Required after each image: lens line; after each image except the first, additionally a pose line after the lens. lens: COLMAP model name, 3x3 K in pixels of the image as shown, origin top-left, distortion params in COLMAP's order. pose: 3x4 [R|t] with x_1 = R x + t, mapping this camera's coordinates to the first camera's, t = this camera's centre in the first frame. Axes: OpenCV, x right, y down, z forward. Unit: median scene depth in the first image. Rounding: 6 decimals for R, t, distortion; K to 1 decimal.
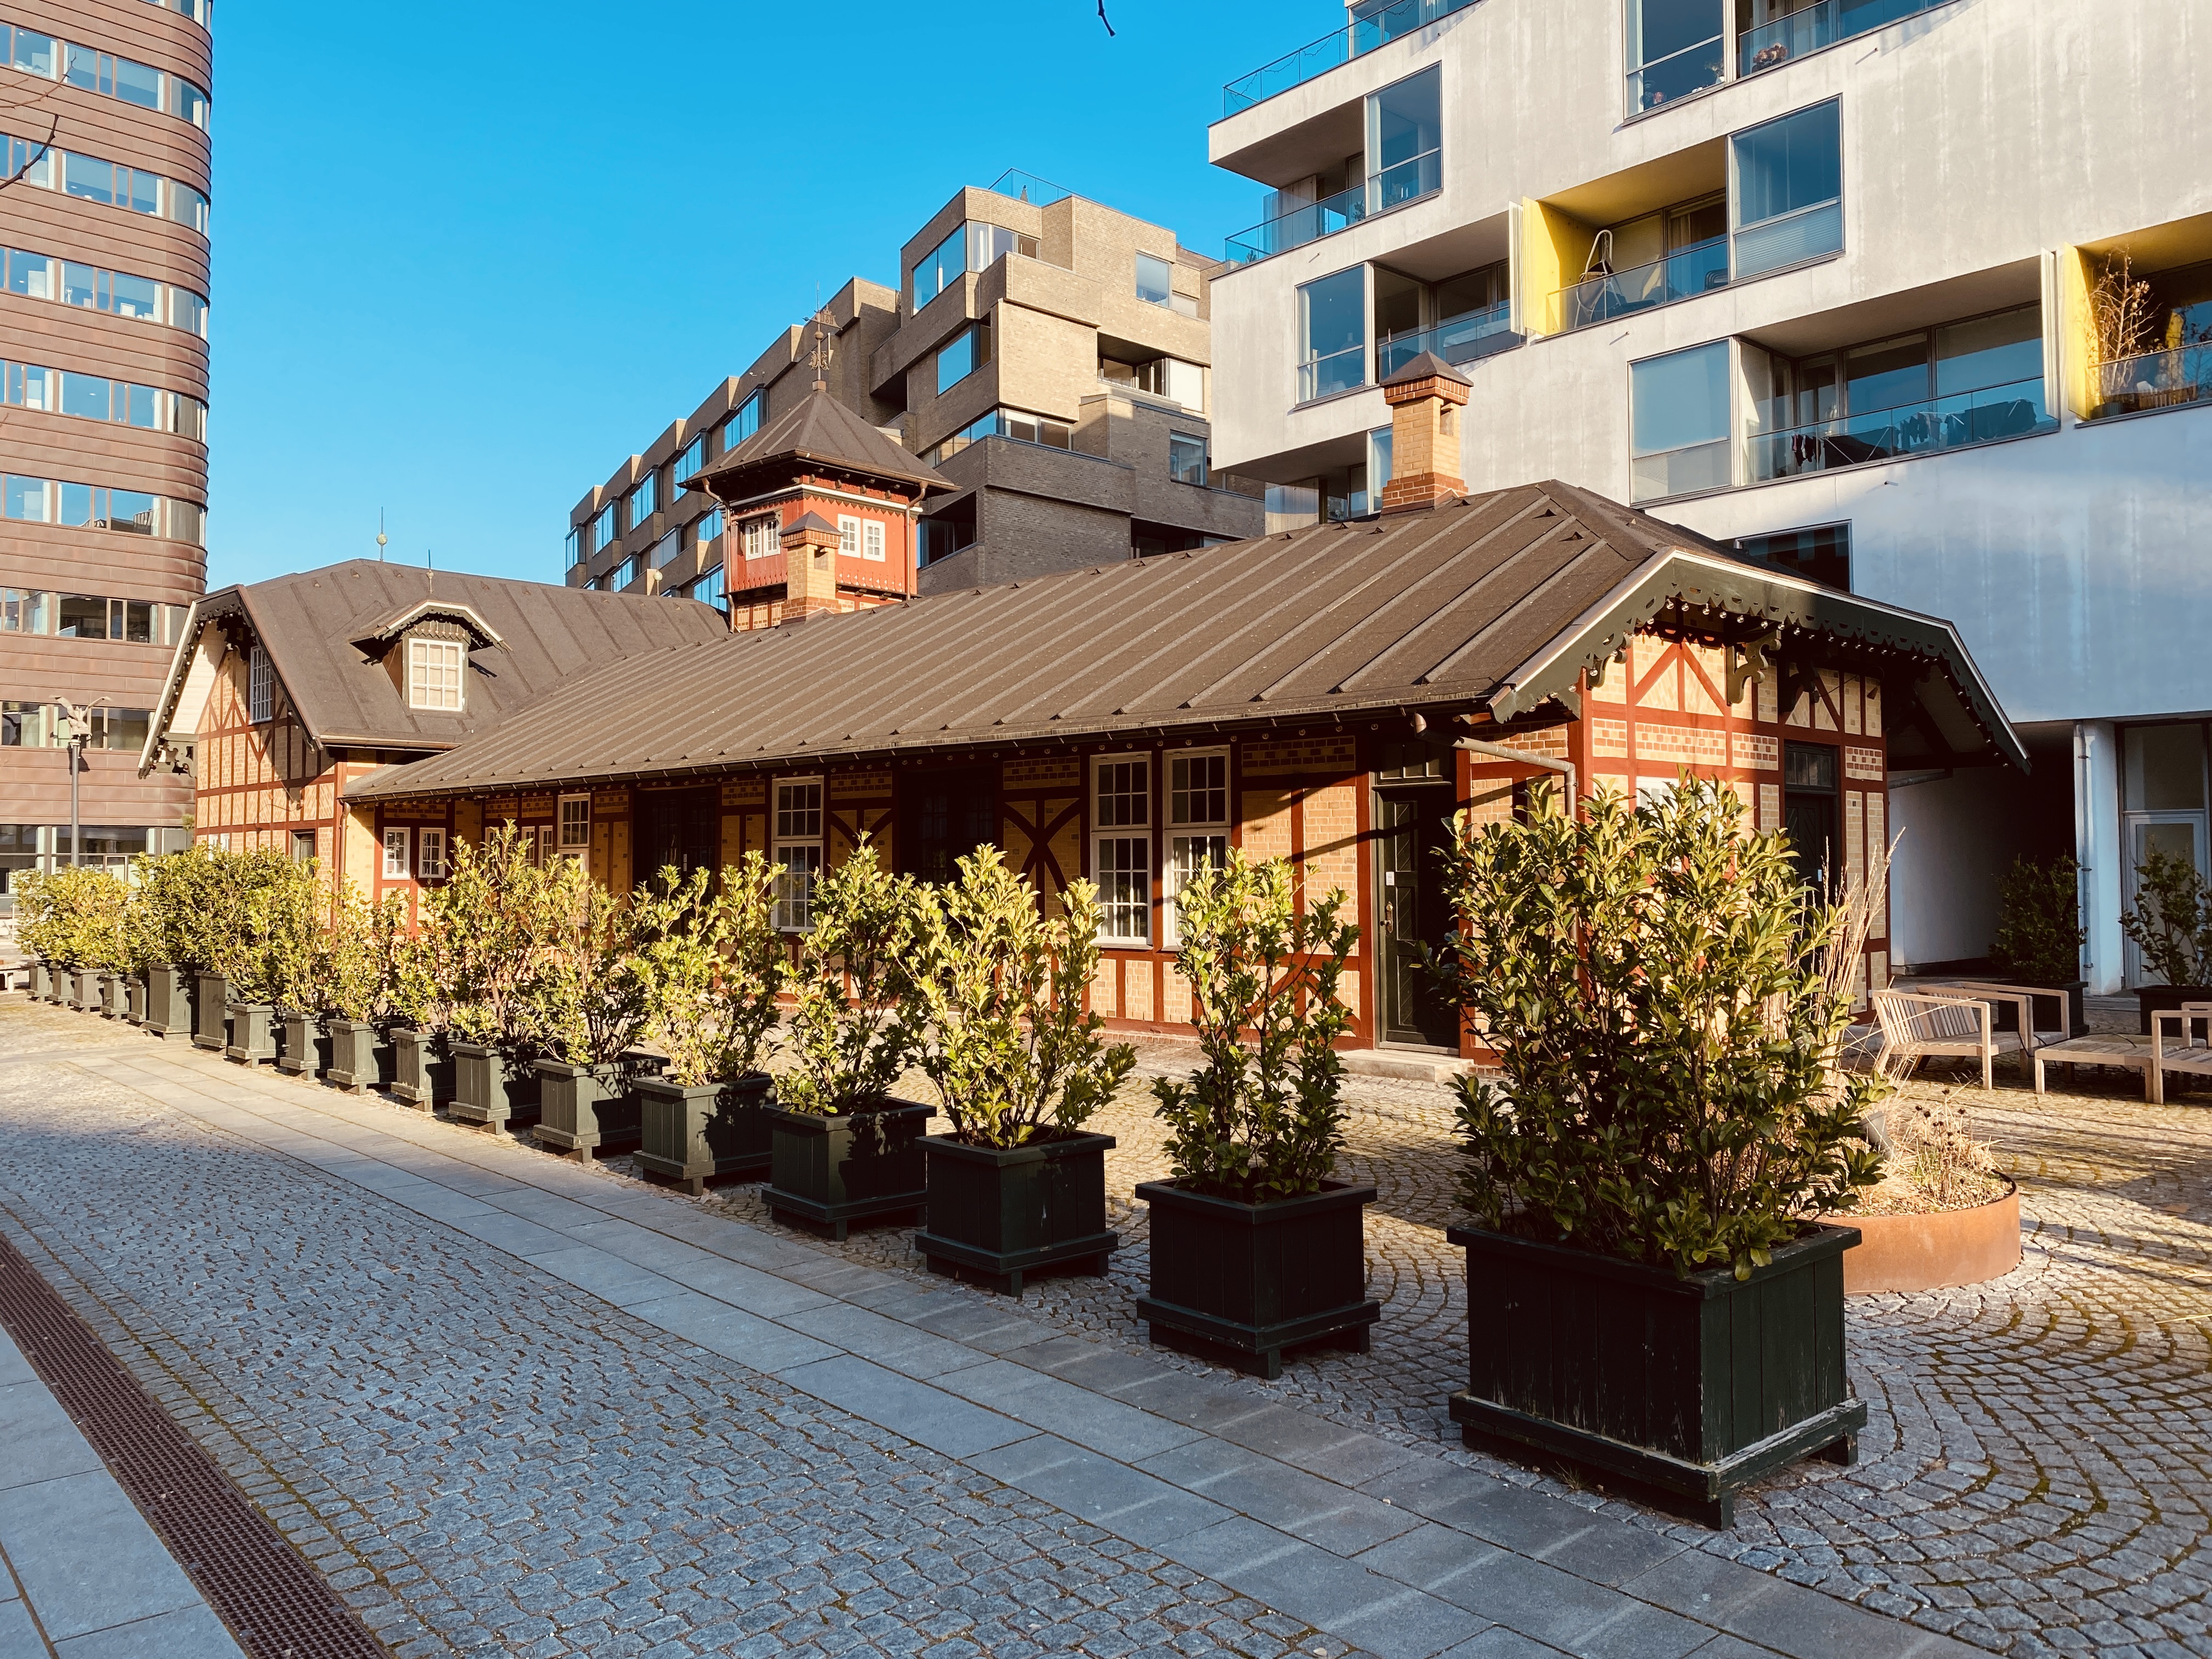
lens RADIAL K [[1698.3, 0, 1097.4], [0, 1698.3, 814.7], [0, 0, 1]] dist [0.046340, -0.048045]
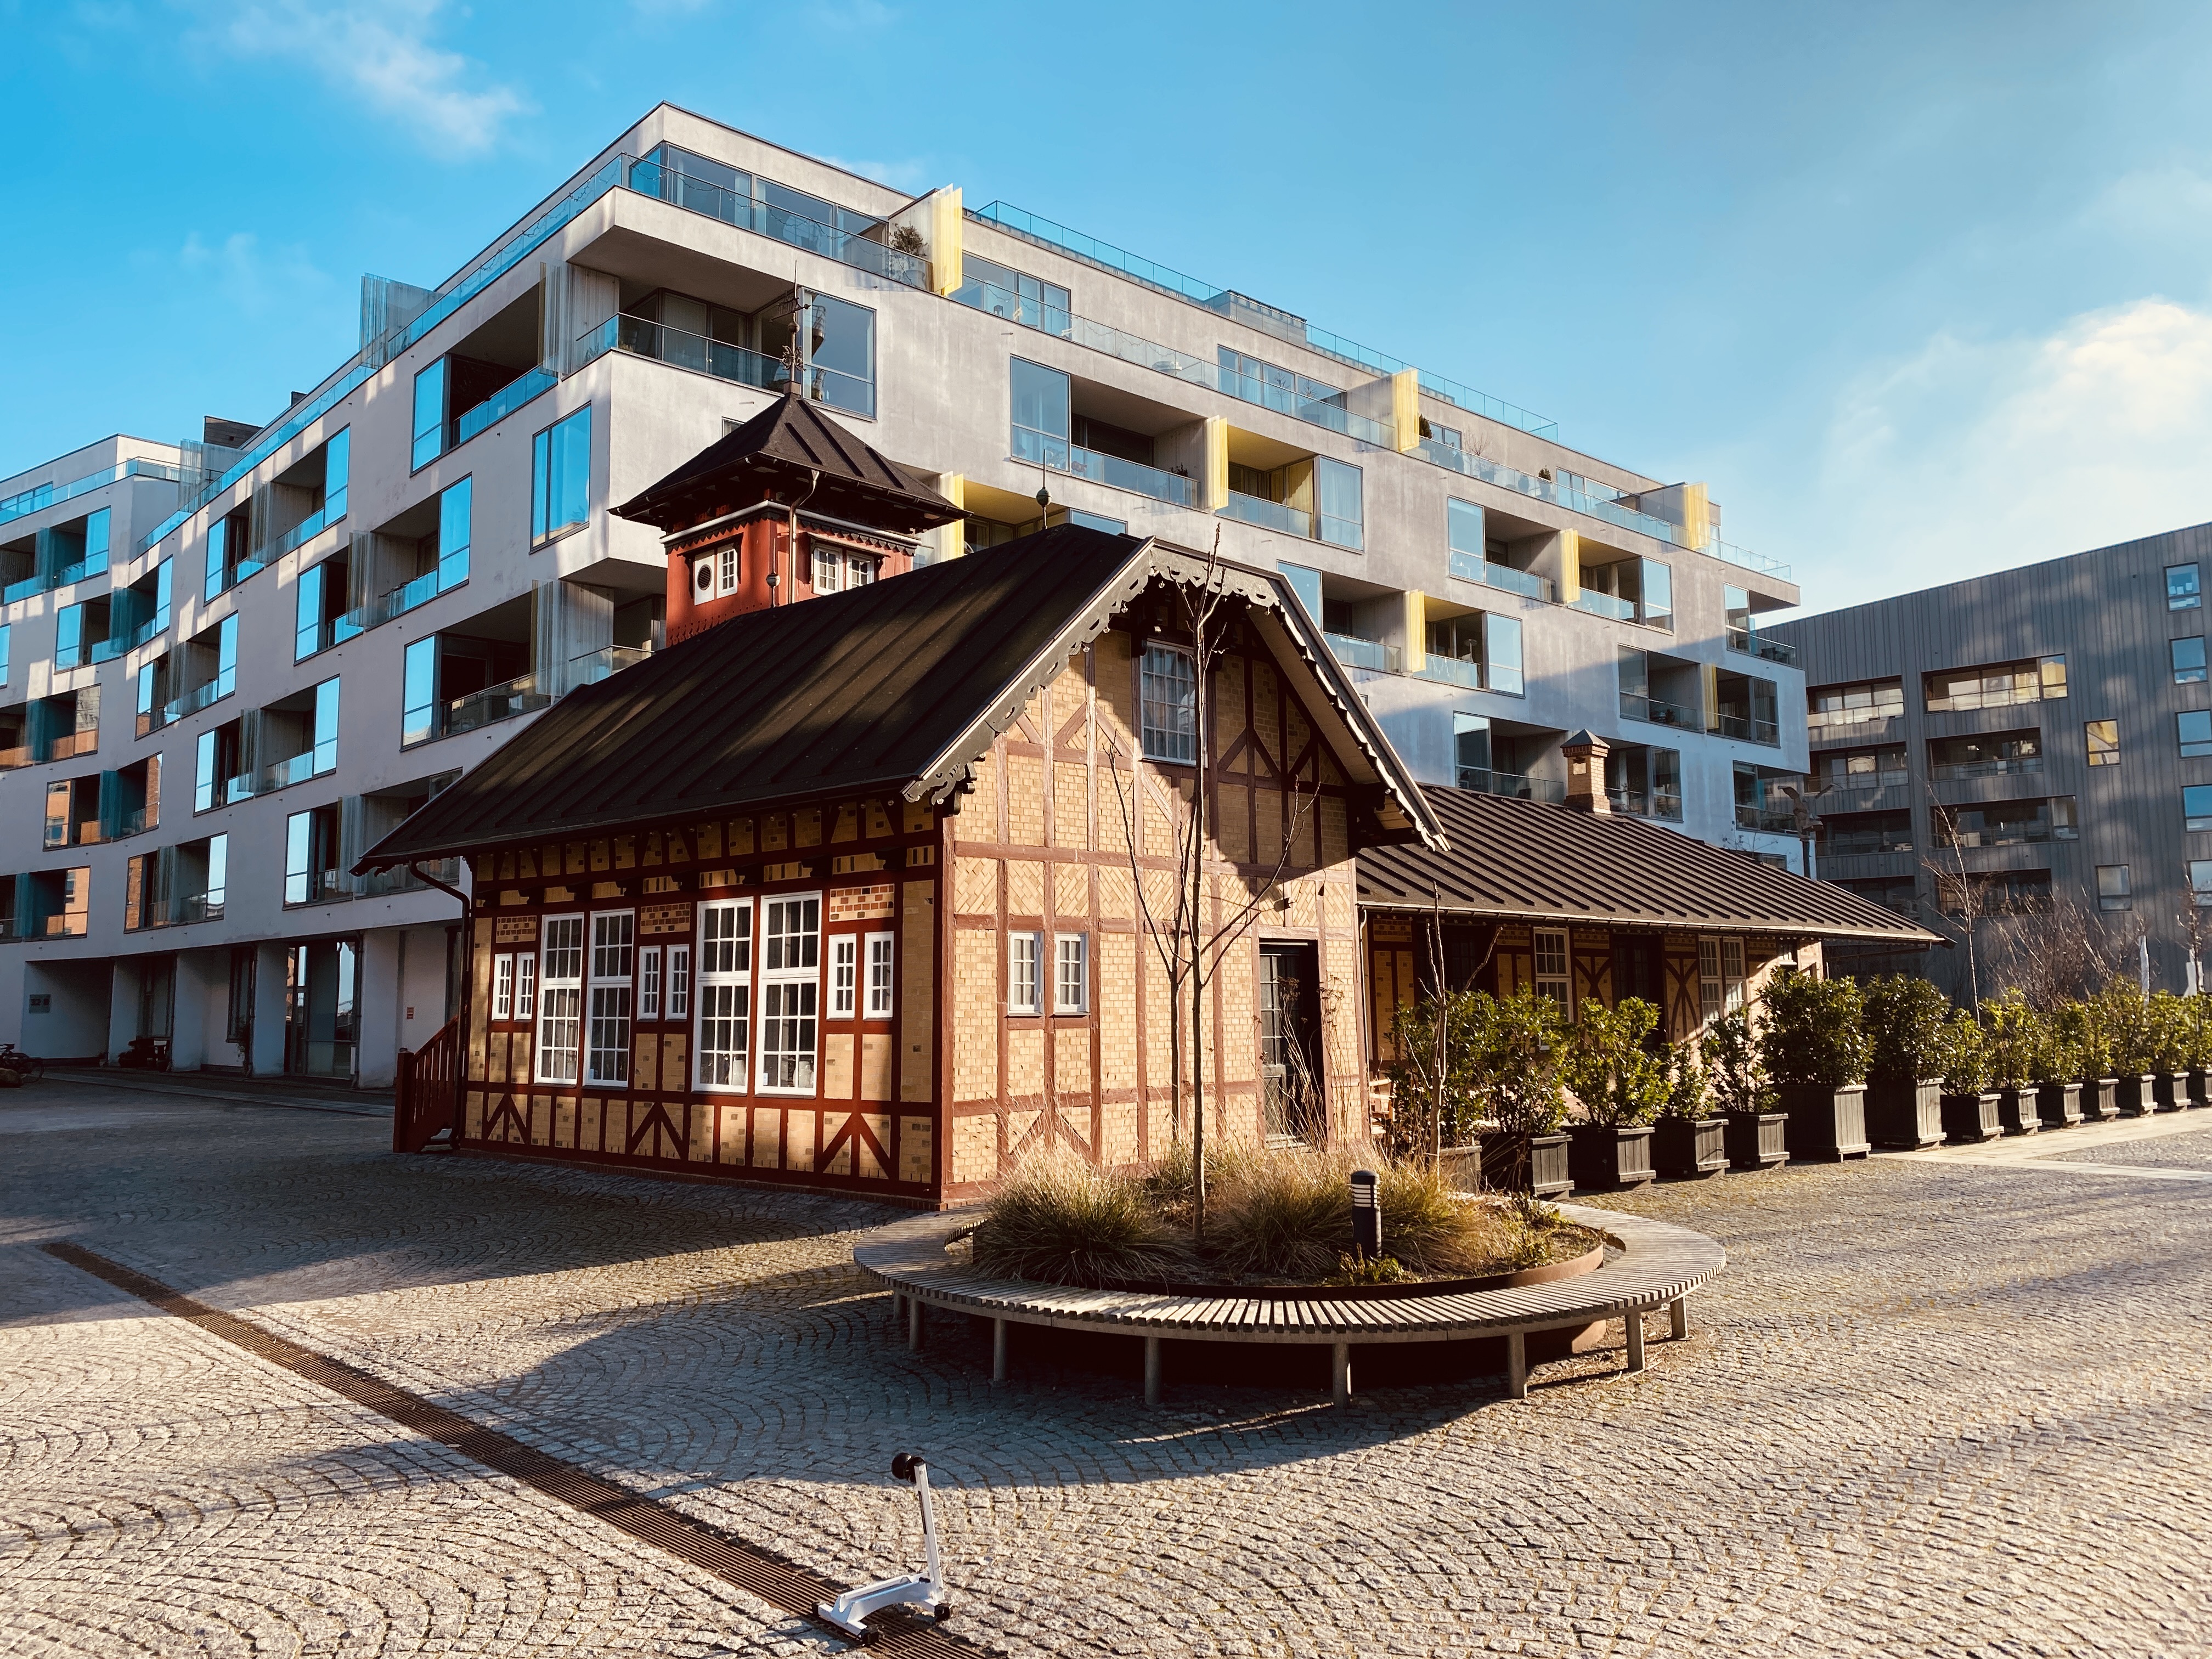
lens RADIAL K [[1698.3, 0, 1103.9], [0, 1698.3, 818.5], [0, 0, 1]] dist [0.046340, -0.048045]
pose [[-0.014715, 0.114693, 0.993292, -1.047693], [-0.025131, 0.993043, -0.115037, 0.037500], [-0.999576, -0.026655, -0.011730, 0.971690]]
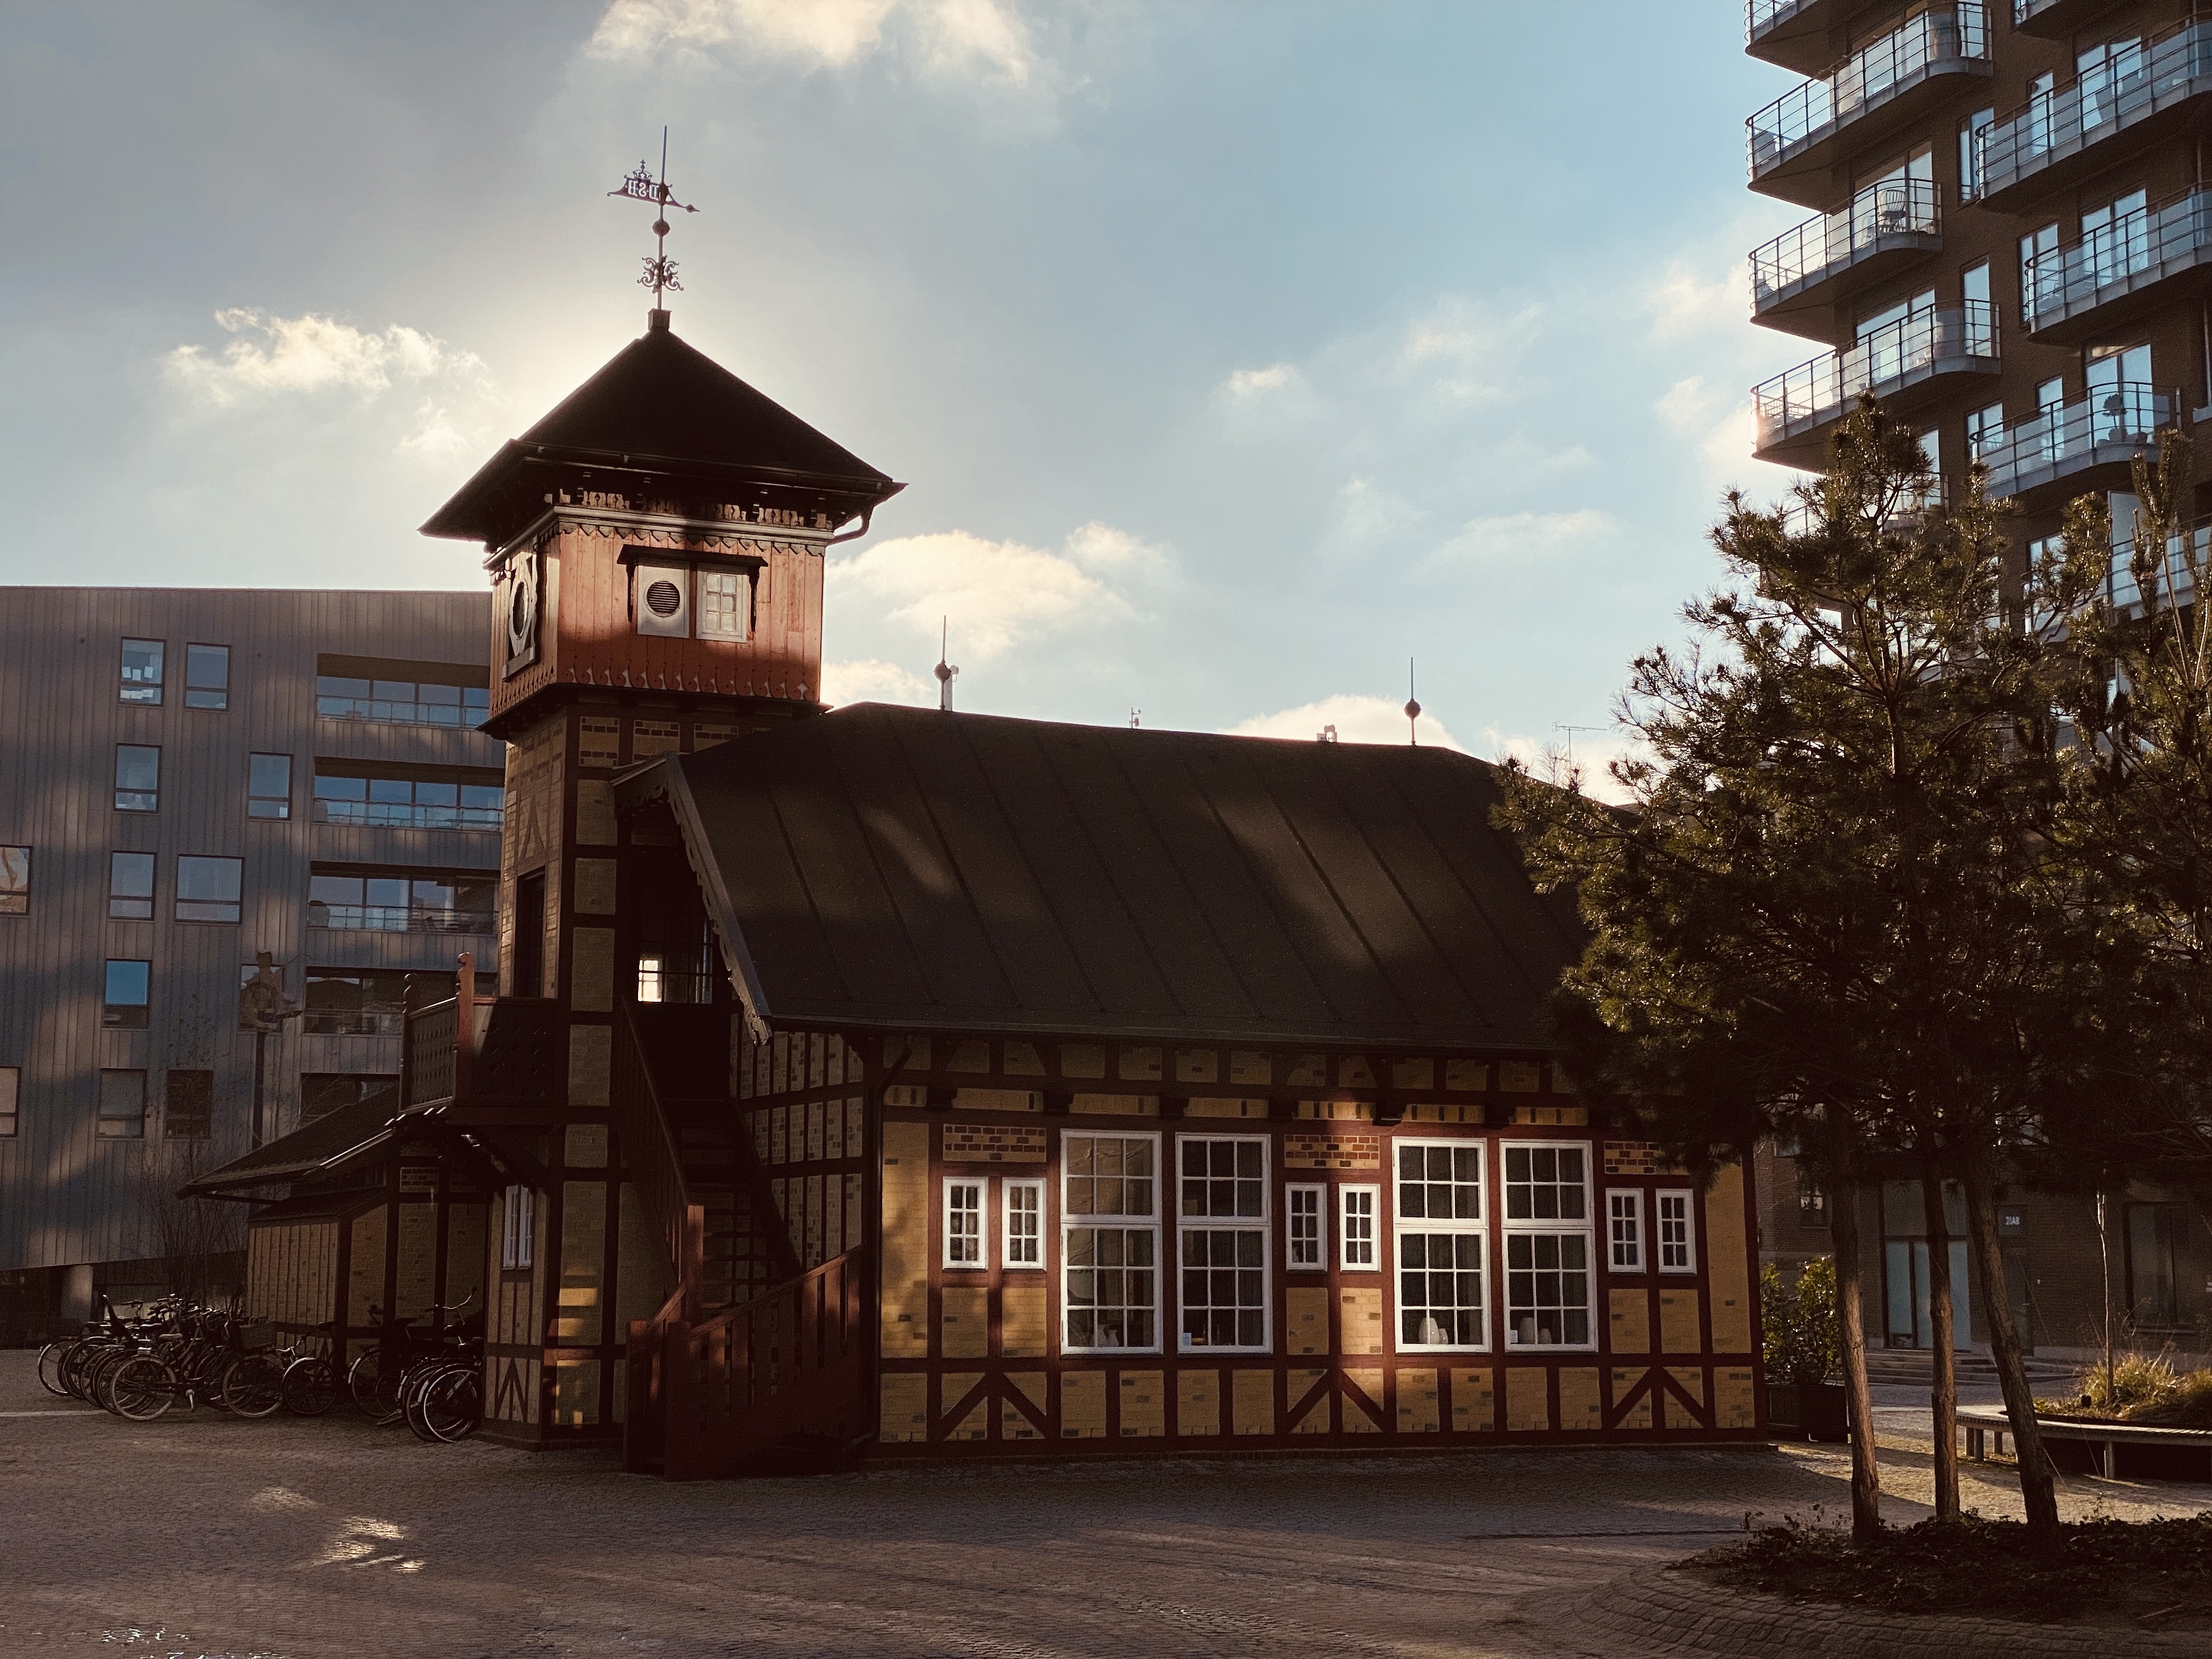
lens RADIAL K [[3340.3, 0, 1106.3], [0, 3340.3, 818.2], [0, 0, 1]] dist [0.105994, 0.000000]
pose [[-0.931281, 0.051497, 0.360643, -0.738359], [-0.010386, 0.985803, -0.167583, 0.078715], [-0.364153, -0.159812, -0.917525, 2.113558]]
